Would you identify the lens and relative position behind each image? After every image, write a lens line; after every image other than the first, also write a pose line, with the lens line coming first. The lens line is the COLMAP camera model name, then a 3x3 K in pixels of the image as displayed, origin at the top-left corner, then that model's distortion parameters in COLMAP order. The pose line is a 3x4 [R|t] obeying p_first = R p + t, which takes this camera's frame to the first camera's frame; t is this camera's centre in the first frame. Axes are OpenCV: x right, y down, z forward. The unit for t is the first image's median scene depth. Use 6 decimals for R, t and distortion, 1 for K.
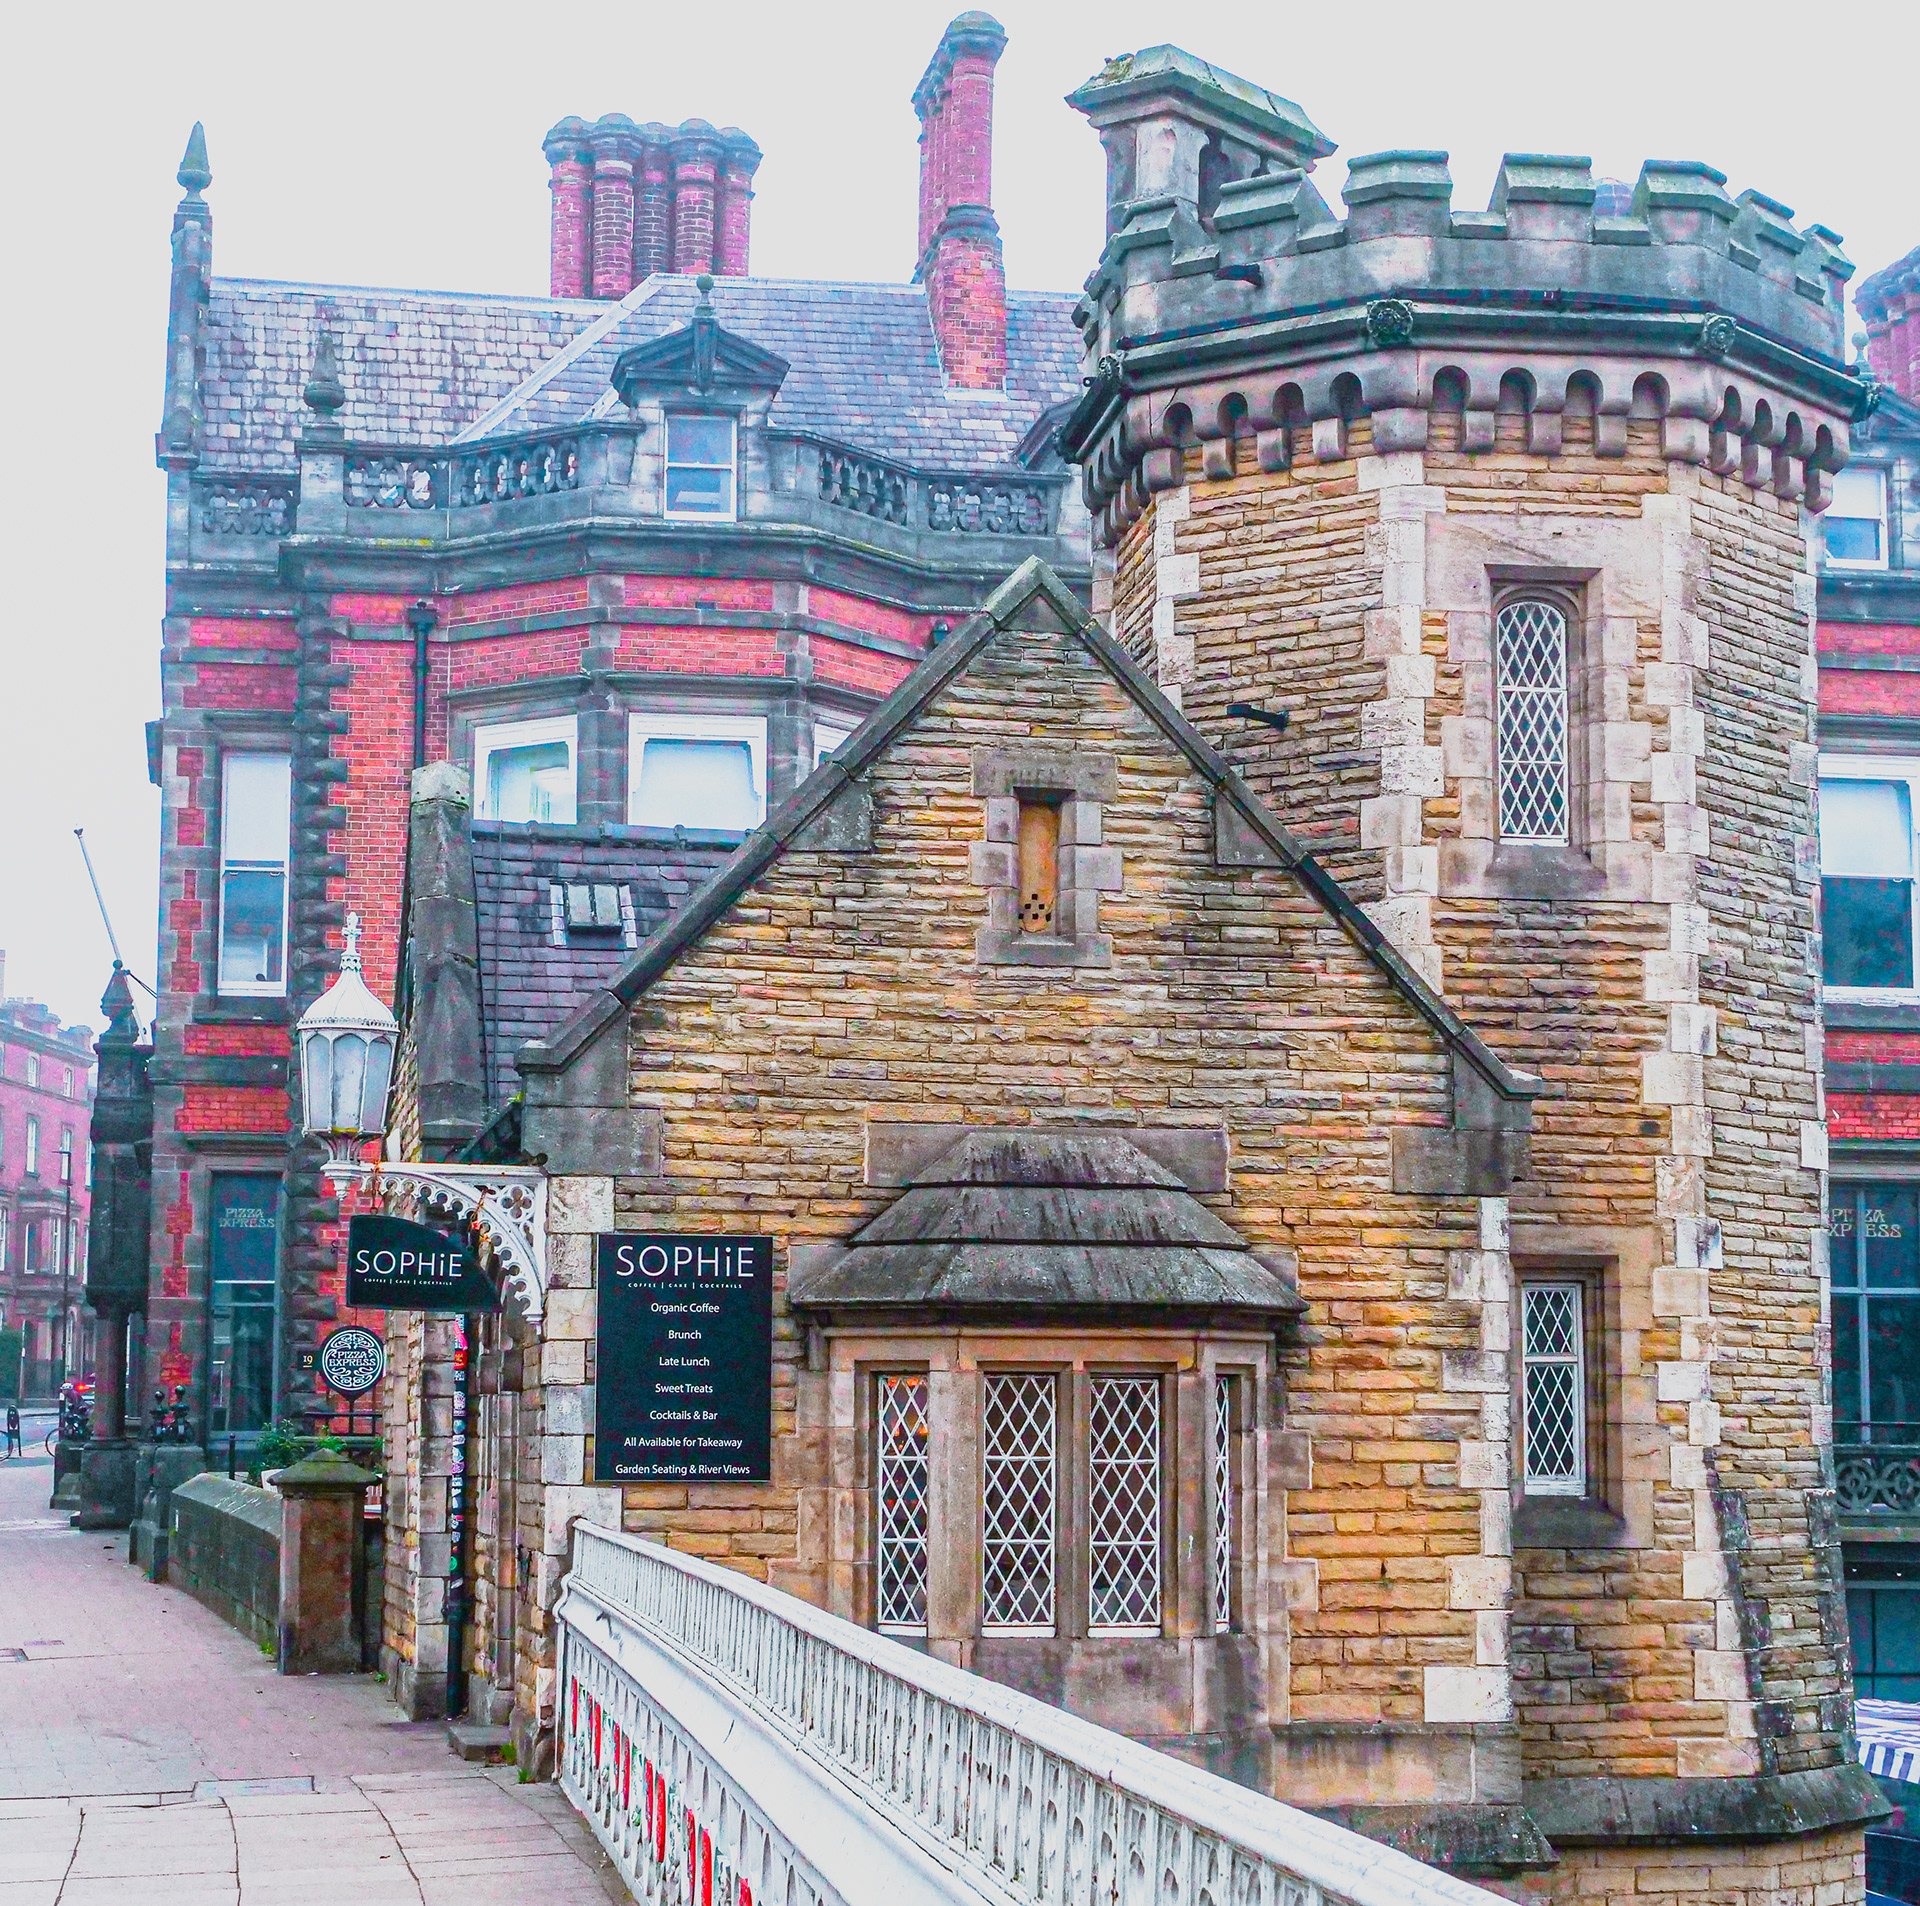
lens RADIAL K [[4202.2, 0, 947.2], [0, 4202.2, 948.1], [0, 0, 1]] dist [-0.019591, 0.000000]
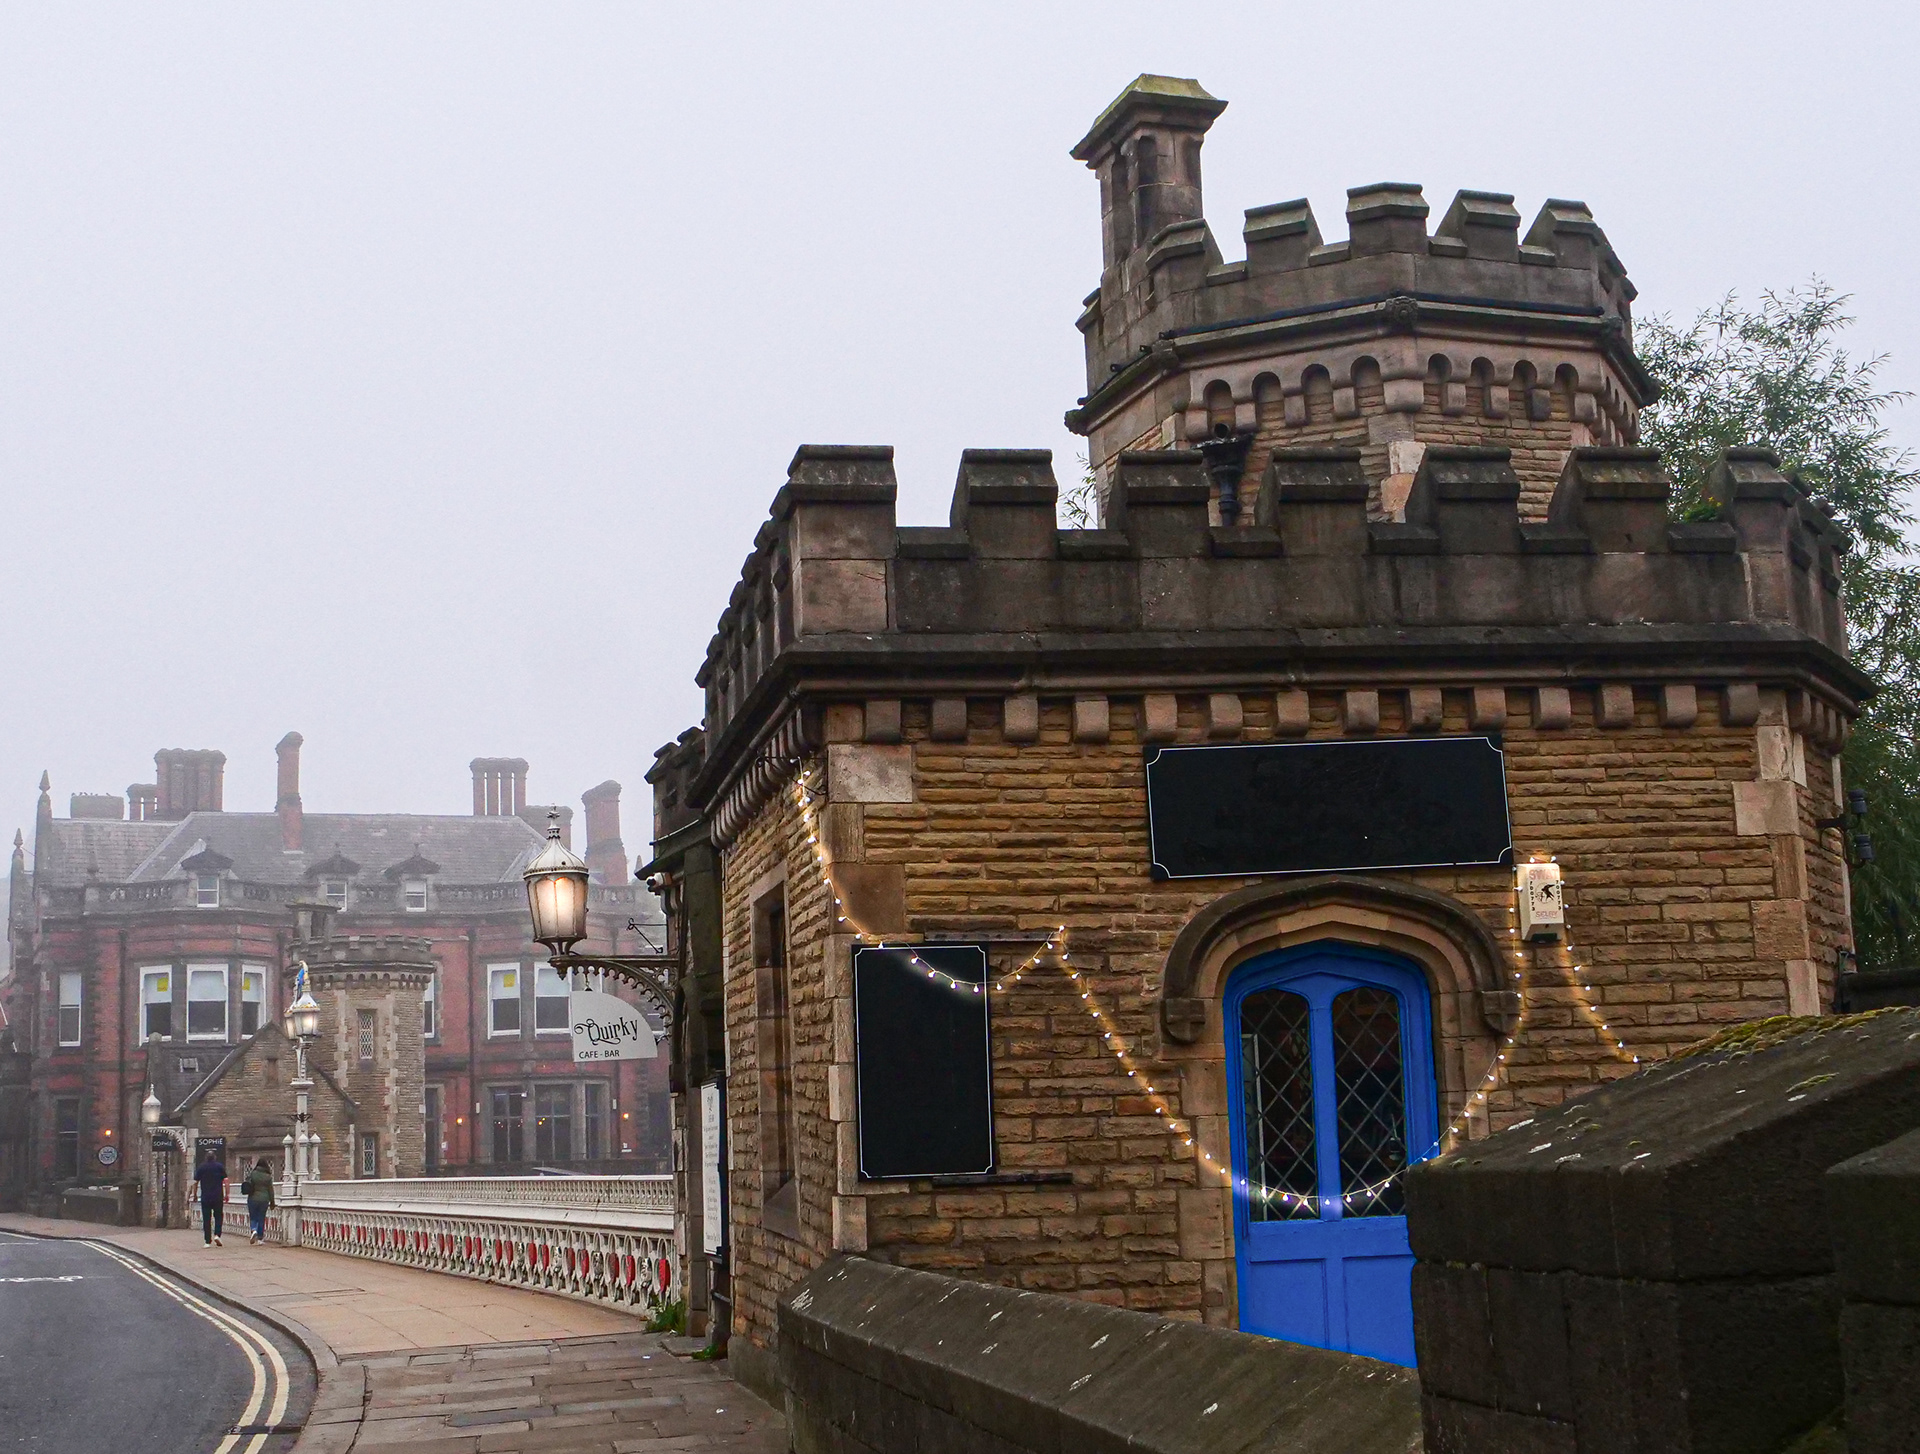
lens RADIAL K [[2532.5, 0, 902.8], [0, 2532.5, 765.2], [0, 0, 1]] dist [0.003275, 0.000000]
pose [[0.977423, -0.009717, 0.211068, 0.131134], [0.017910, 0.999157, -0.036940, -0.279818], [-0.210531, 0.039886, 0.976773, -2.485524]]
